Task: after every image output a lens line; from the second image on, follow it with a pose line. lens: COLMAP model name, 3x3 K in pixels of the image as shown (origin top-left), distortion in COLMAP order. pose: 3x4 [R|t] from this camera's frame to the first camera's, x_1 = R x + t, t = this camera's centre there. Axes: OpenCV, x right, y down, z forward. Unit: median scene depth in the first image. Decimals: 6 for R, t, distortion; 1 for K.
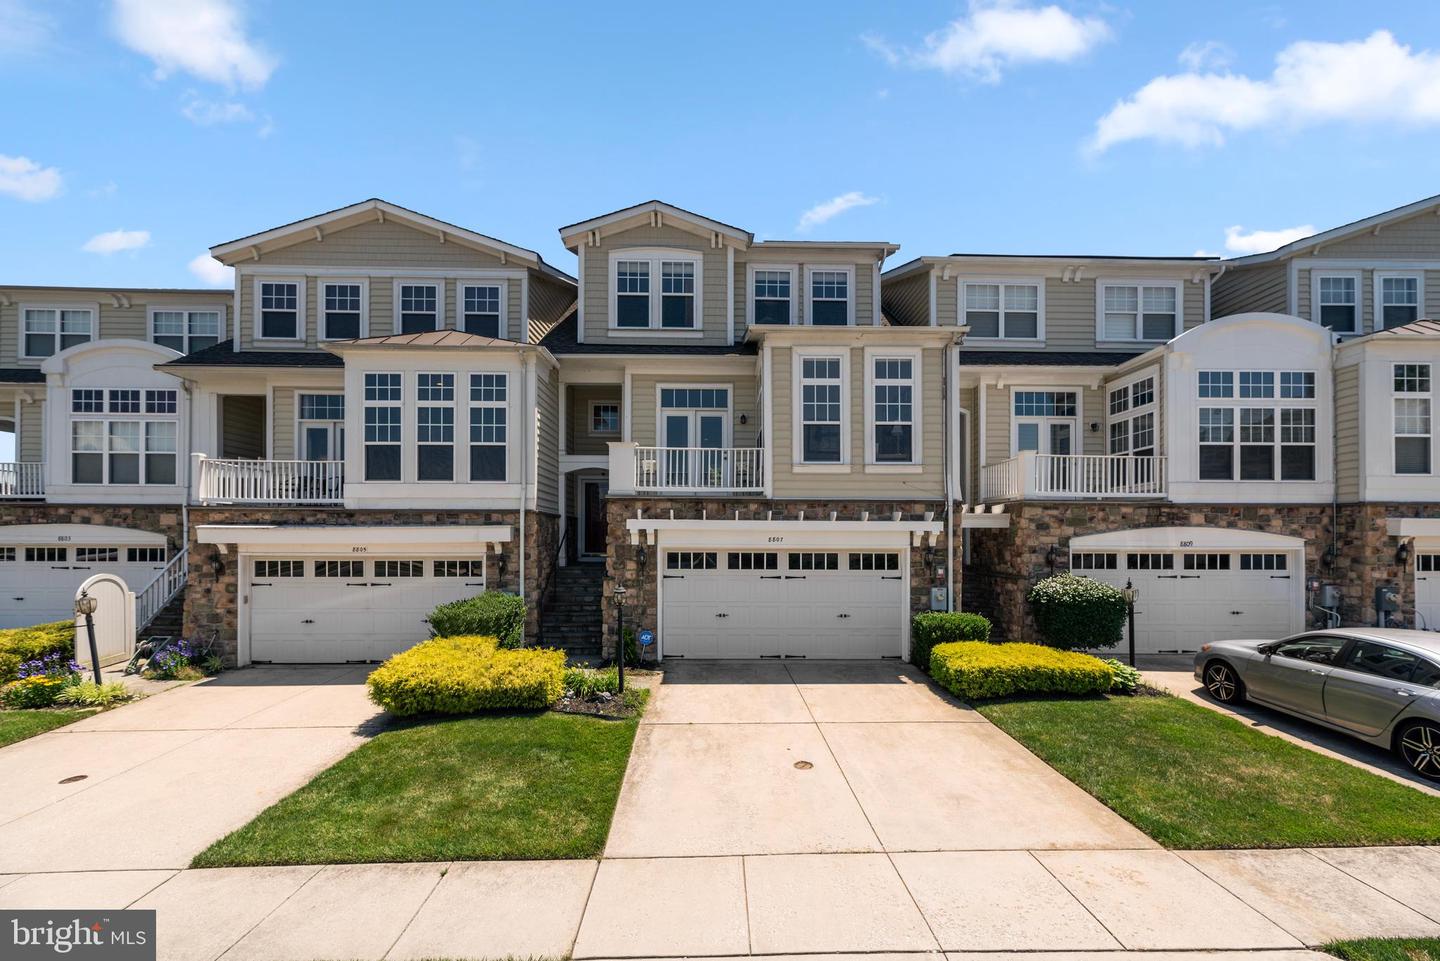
lens RADIAL K [[598.3, 0, 711.3], [0, 598.3, 502.3], [0, 0, 1]] dist [0.002926, -0.000097]
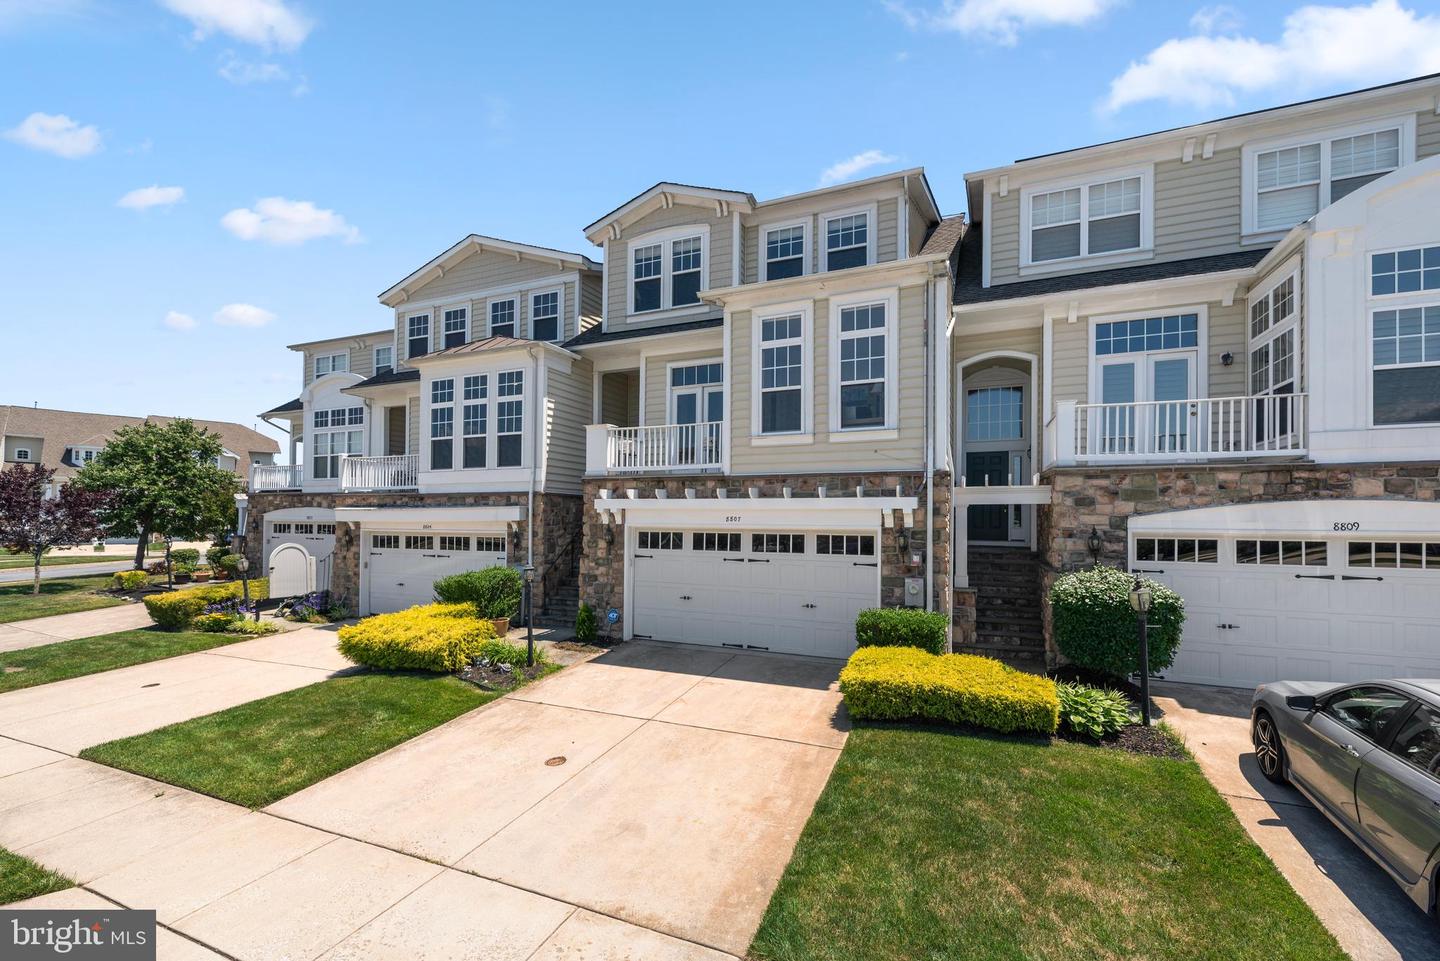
lens RADIAL K [[588.2, 0, 720.0], [0, 588.2, 480.5], [0, 0, 1]] dist [0.001258, 0.000272]
pose [[0.913755, -0.025543, -0.405463, 0.436967], [0.024263, 0.999671, -0.008296, 0.009225], [0.405541, -0.002257, 0.914074, 0.151594]]
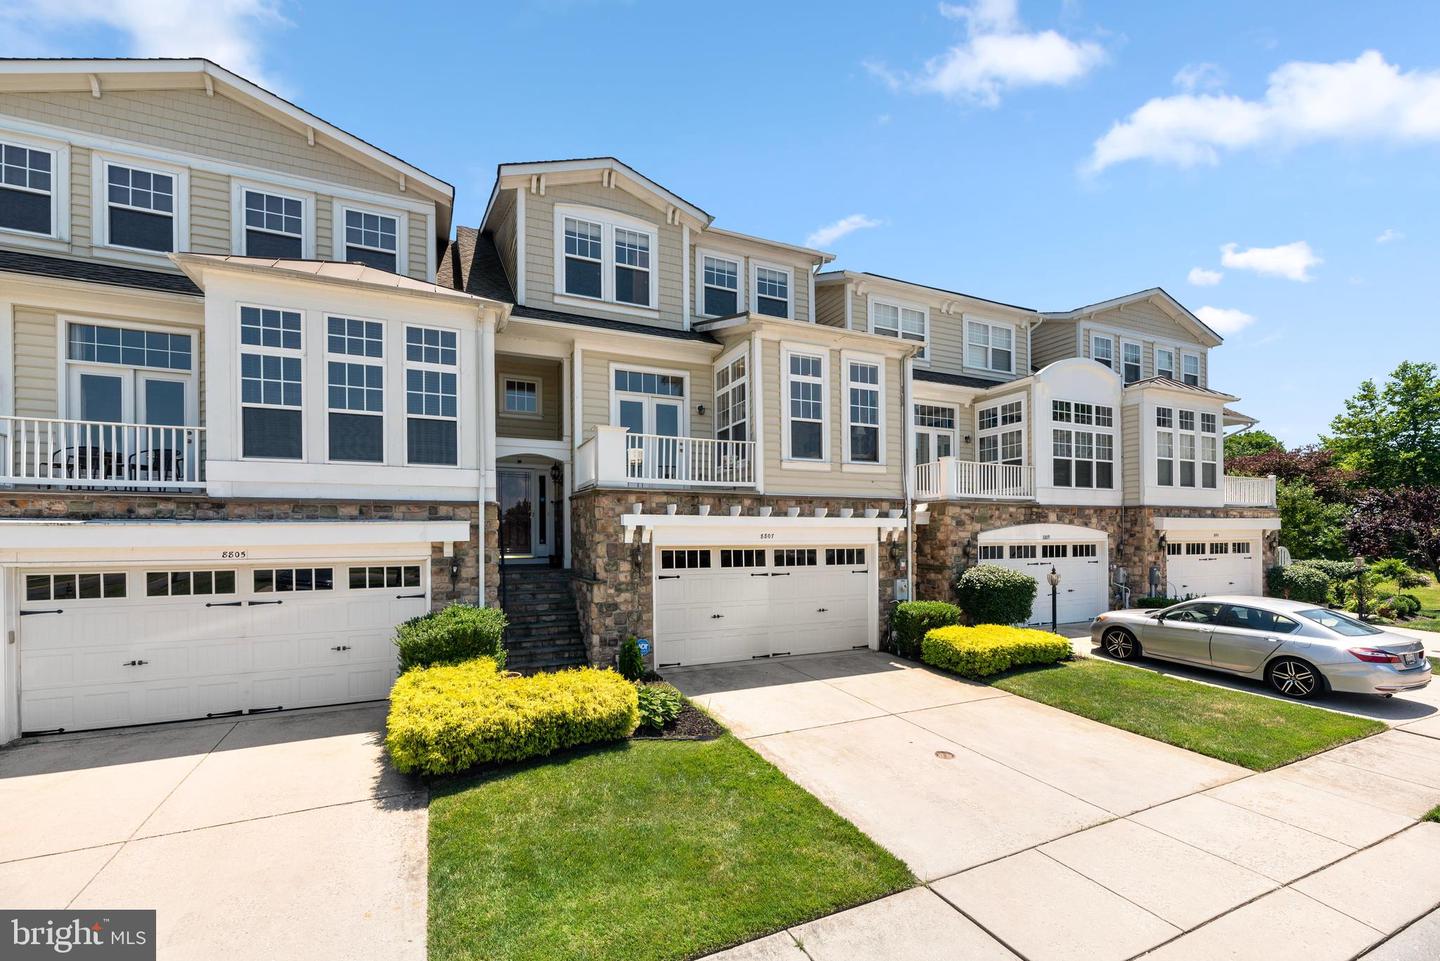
lens RADIAL K [[610.0, 0, 707.5], [0, 610.0, 503.4], [0, 0, 1]] dist [-0.000798, 0.000188]
pose [[0.916161, 0.014303, 0.400555, -0.363767], [-0.016629, 0.999859, 0.002332, 0.007751], [-0.400465, -0.008797, 0.916270, 0.119226]]
